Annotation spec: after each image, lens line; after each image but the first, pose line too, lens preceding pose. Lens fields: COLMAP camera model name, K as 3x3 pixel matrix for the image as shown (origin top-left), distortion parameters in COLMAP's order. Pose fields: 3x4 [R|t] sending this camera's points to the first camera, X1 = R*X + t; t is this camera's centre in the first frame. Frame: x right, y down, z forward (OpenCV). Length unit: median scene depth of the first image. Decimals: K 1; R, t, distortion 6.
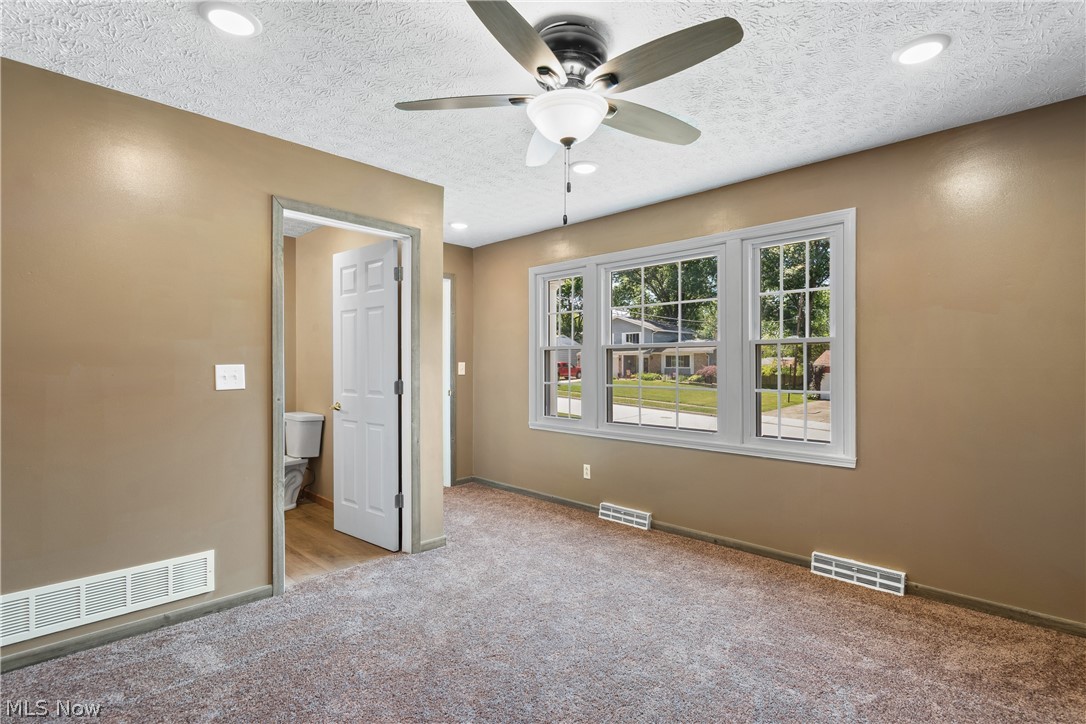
lens RADIAL K [[522.8, 0, 546.1], [0, 522.8, 364.6], [0, 0, 1]] dist [0.004653, -0.000504]
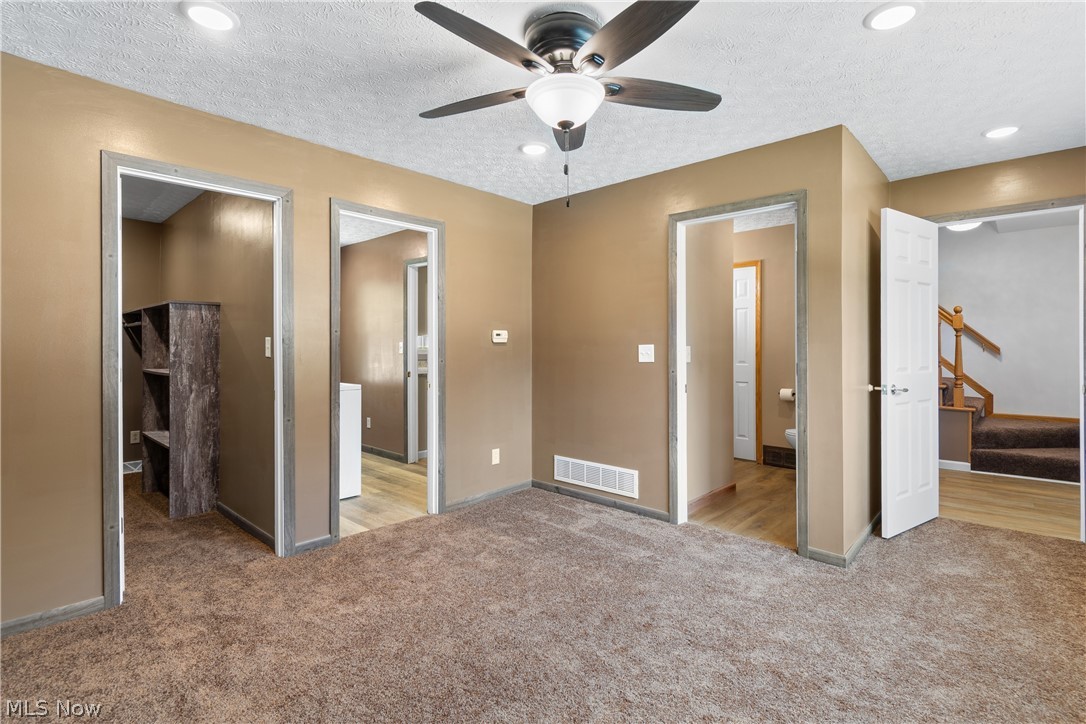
lens RADIAL K [[522.8, 0, 566.5], [0, 522.8, 347.7], [0, 0, 1]] dist [0.004653, -0.000504]
pose [[0.048458, 0.003214, -0.998820, 0.789749], [0.001718, 0.999993, 0.003301, 0.002575], [0.998824, -0.001876, 0.048452, 0.706709]]
